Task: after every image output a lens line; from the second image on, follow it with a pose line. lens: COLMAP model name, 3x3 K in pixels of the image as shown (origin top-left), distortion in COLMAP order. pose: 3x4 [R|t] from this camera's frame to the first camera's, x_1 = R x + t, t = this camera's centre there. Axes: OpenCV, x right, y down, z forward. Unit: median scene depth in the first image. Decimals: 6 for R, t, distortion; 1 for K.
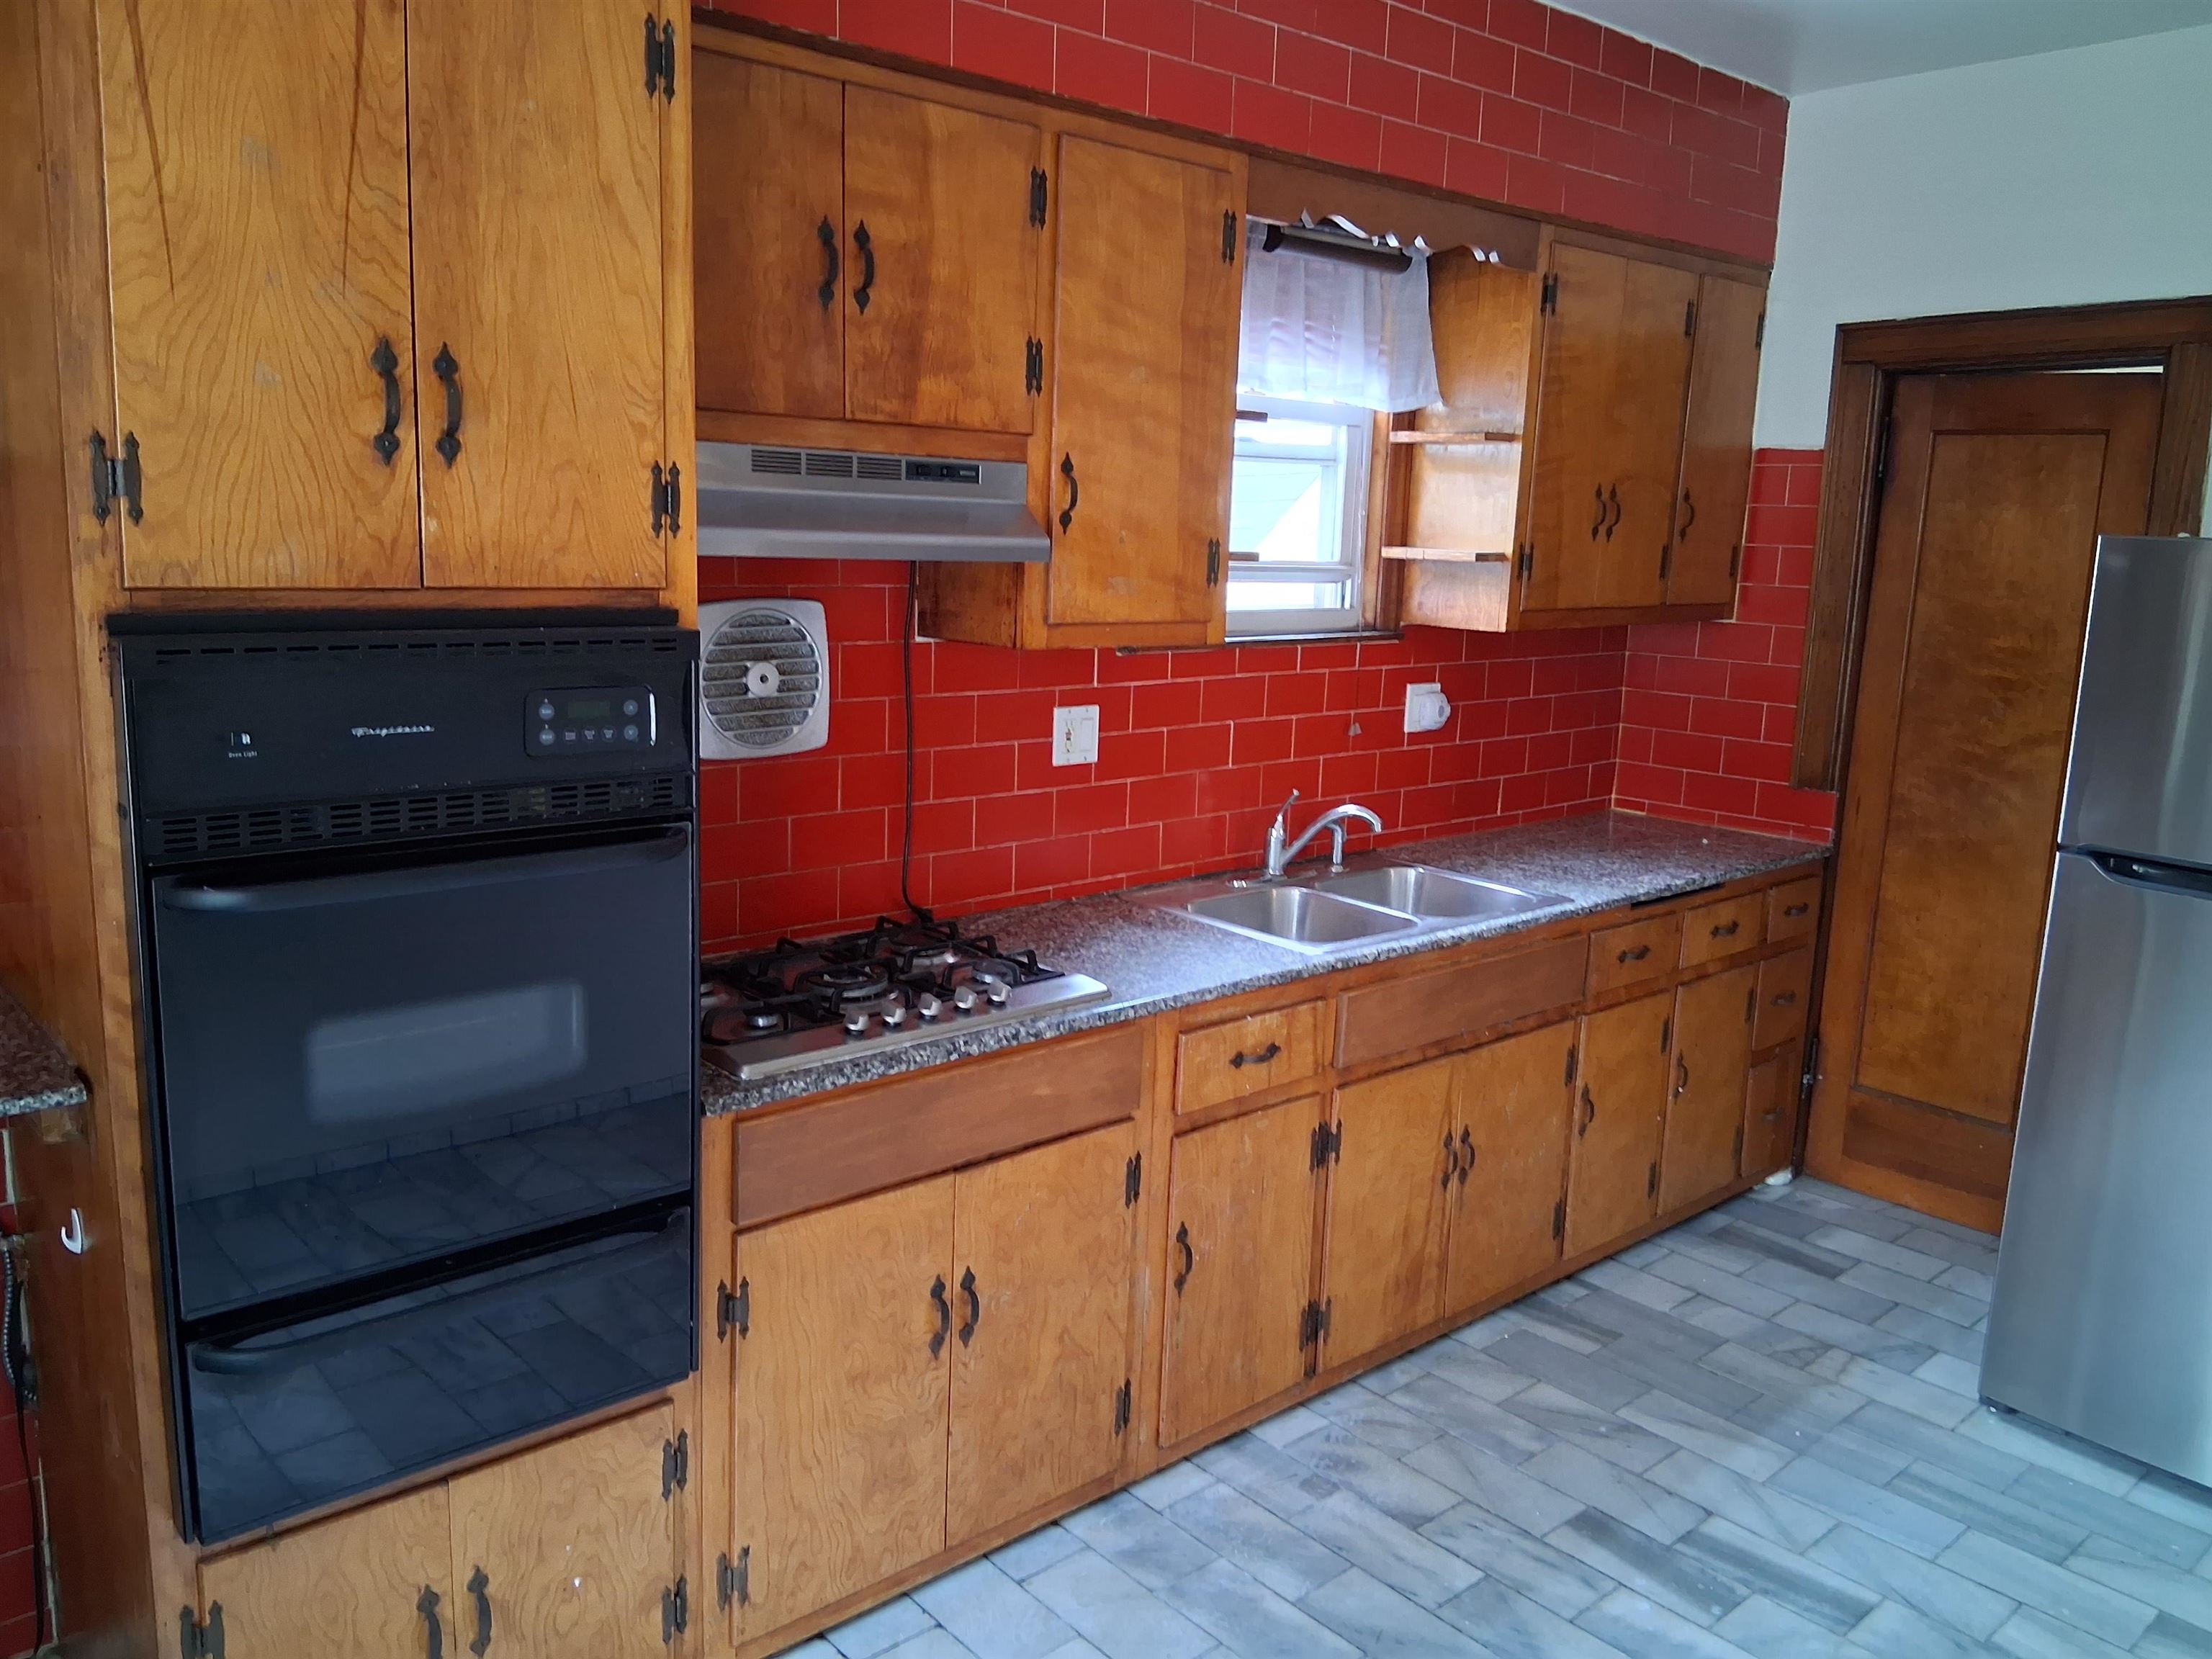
lens RADIAL K [[1685.6, 0, 1103.4], [0, 1685.6, 837.1], [0, 0, 1]] dist [0.124178, -0.228565]
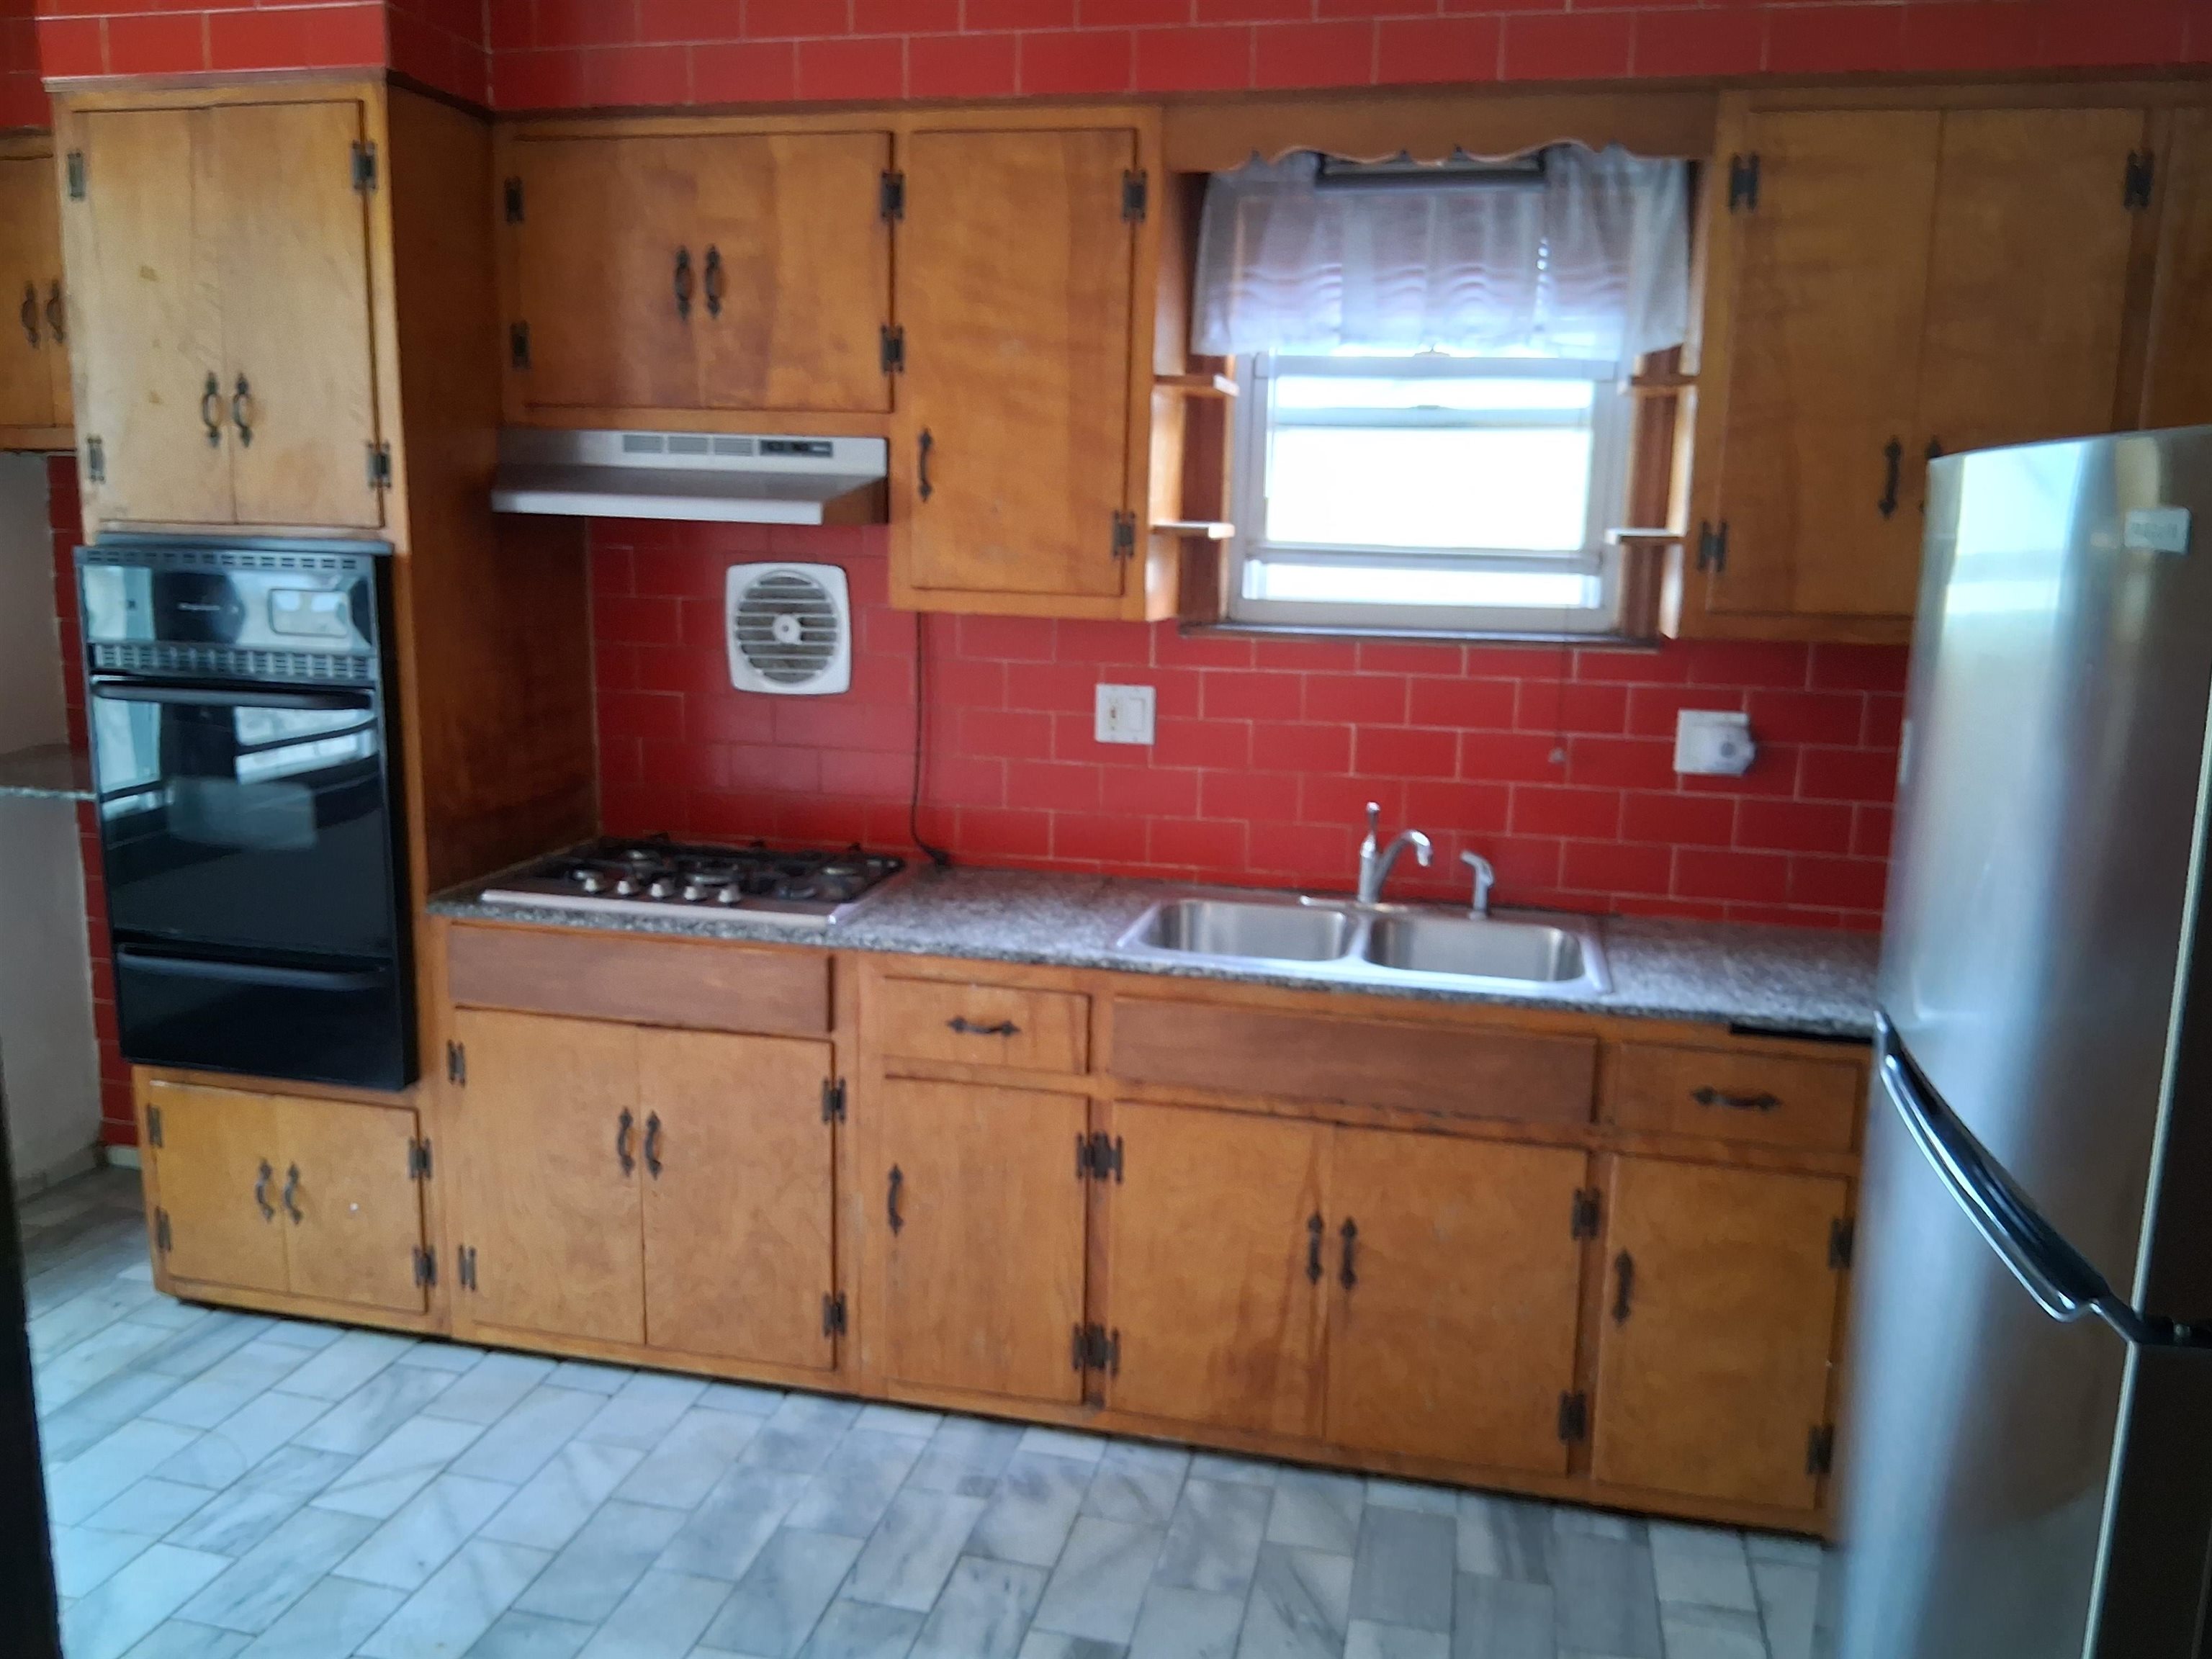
lens RADIAL K [[1718.1, 0, 1111.6], [0, 1718.1, 848.1], [0, 0, 1]] dist [0.127903, -0.242381]
pose [[0.577189, 0.134154, -0.805516, 0.921668], [-0.159907, 0.985885, 0.049612, -0.035425], [0.800801, 0.100172, 0.590494, 0.452593]]
